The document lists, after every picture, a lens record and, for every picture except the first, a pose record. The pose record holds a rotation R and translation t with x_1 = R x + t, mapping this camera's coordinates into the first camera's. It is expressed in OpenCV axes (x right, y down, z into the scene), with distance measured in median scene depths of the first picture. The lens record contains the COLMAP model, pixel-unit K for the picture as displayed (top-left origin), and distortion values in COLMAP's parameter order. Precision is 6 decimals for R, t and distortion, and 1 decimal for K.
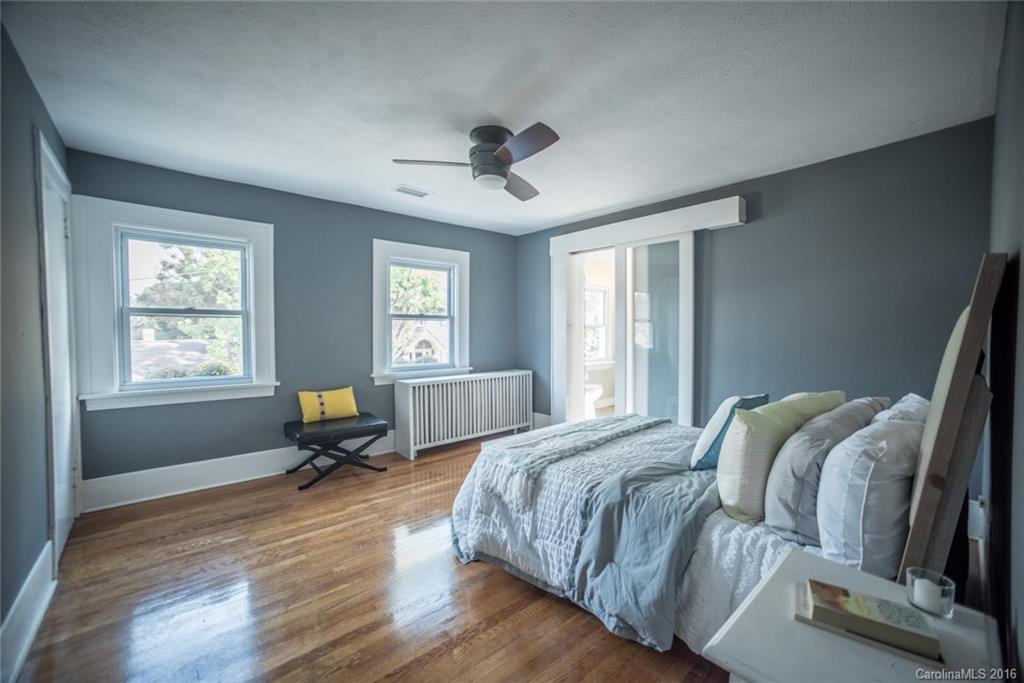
lens RADIAL K [[403.4, 0, 512.7], [0, 403.4, 339.7], [0, 0, 1]] dist [-0.028233, 0.002559]
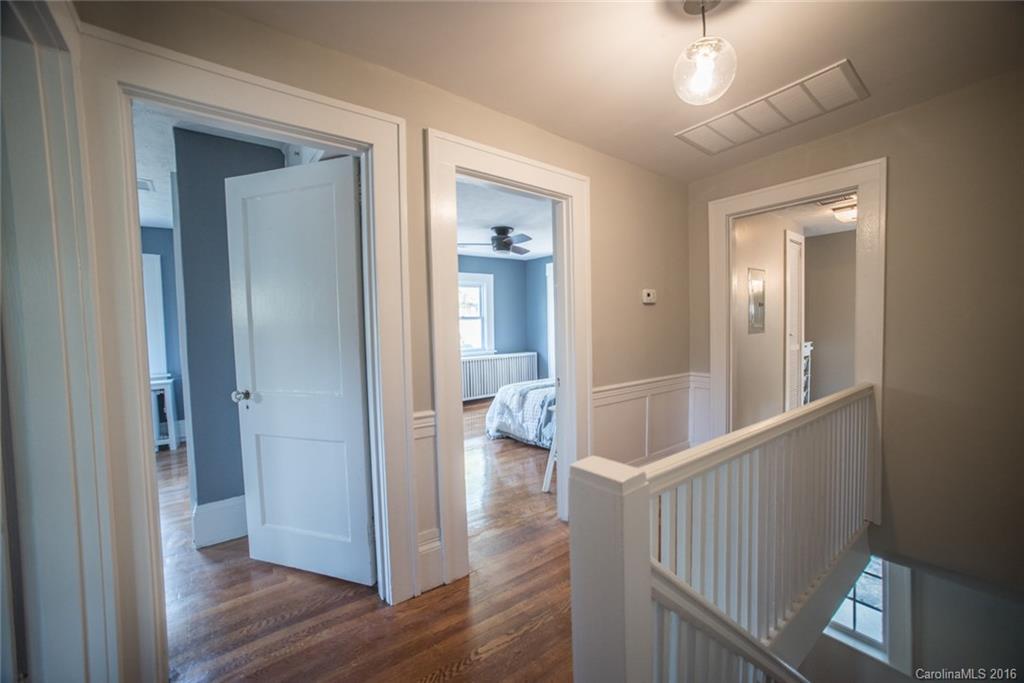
lens RADIAL K [[403.4, 0, 513.9], [0, 403.4, 336.5], [0, 0, 1]] dist [-0.028233, 0.002559]
pose [[0.997736, -0.014510, -0.065666, 0.129302], [0.015501, 0.999773, 0.014605, -0.008971], [0.065440, -0.015590, 0.997735, -1.000837]]
